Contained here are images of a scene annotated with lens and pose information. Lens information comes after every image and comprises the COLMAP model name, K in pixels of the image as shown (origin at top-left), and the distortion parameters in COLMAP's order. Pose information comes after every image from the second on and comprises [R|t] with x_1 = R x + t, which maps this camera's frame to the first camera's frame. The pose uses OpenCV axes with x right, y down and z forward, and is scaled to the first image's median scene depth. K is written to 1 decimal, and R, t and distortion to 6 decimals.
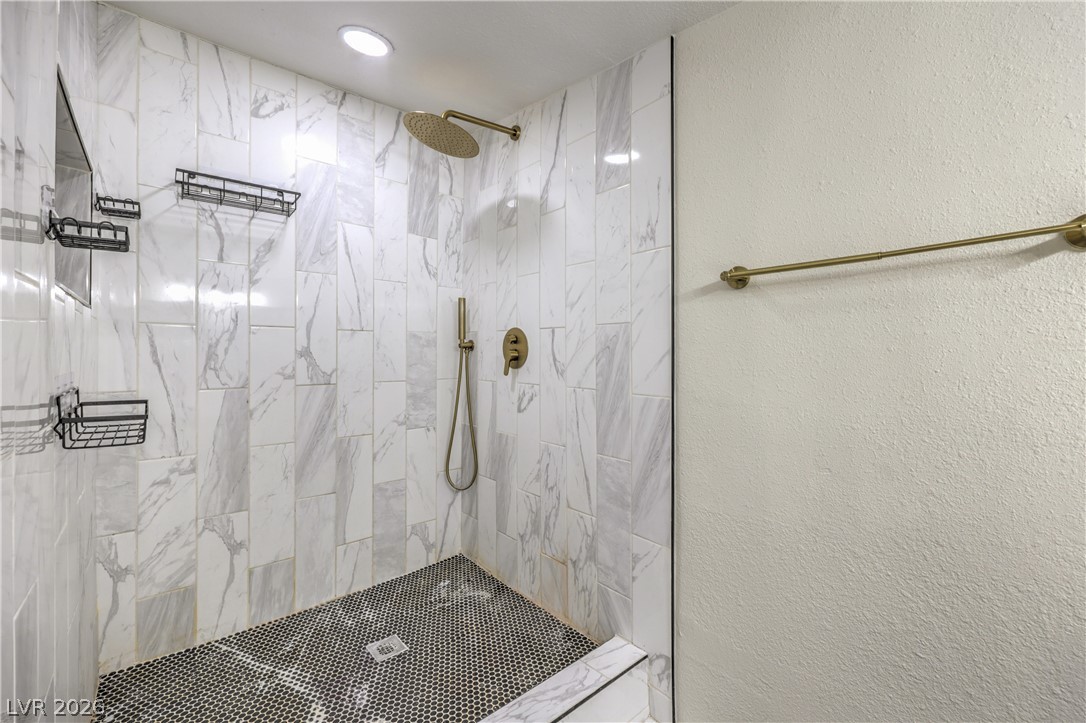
lens RADIAL K [[439.2, 0, 553.4], [0, 439.2, 354.0], [0, 0, 1]] dist [-0.002001, 0.000132]
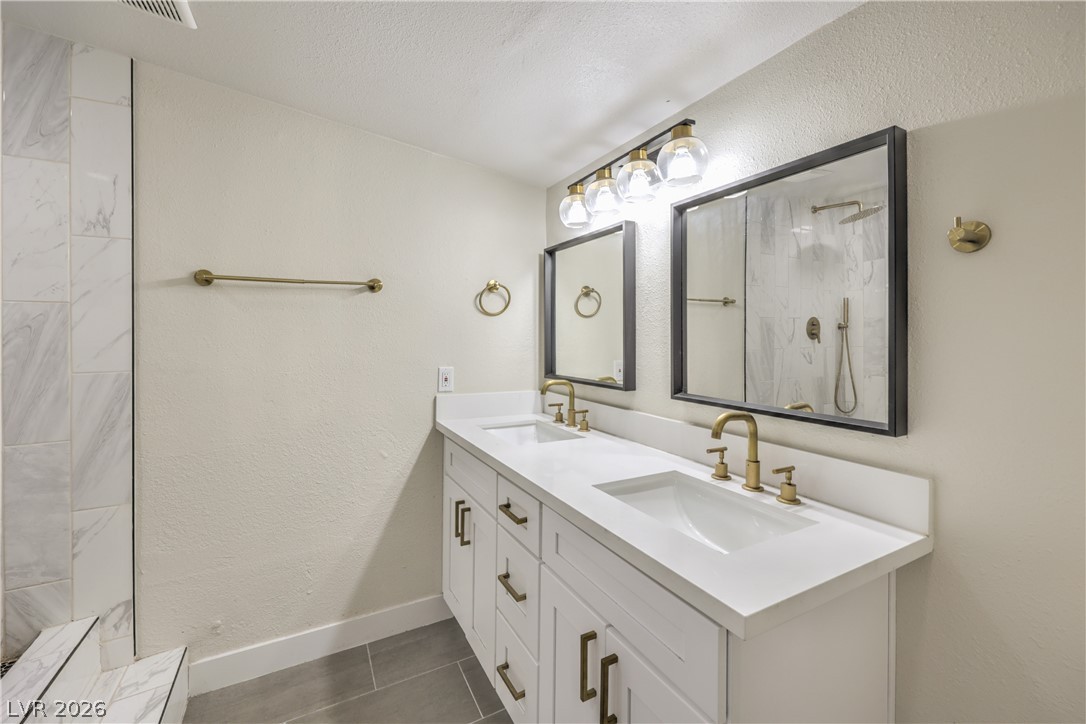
lens RADIAL K [[439.2, 0, 542.4], [0, 439.2, 334.9], [0, 0, 1]] dist [-0.002001, 0.000132]
pose [[0.207401, -0.005419, 0.978241, -0.600362], [0.005843, 0.999974, 0.004300, 0.005134], [-0.978239, 0.004824, 0.207427, -0.276602]]
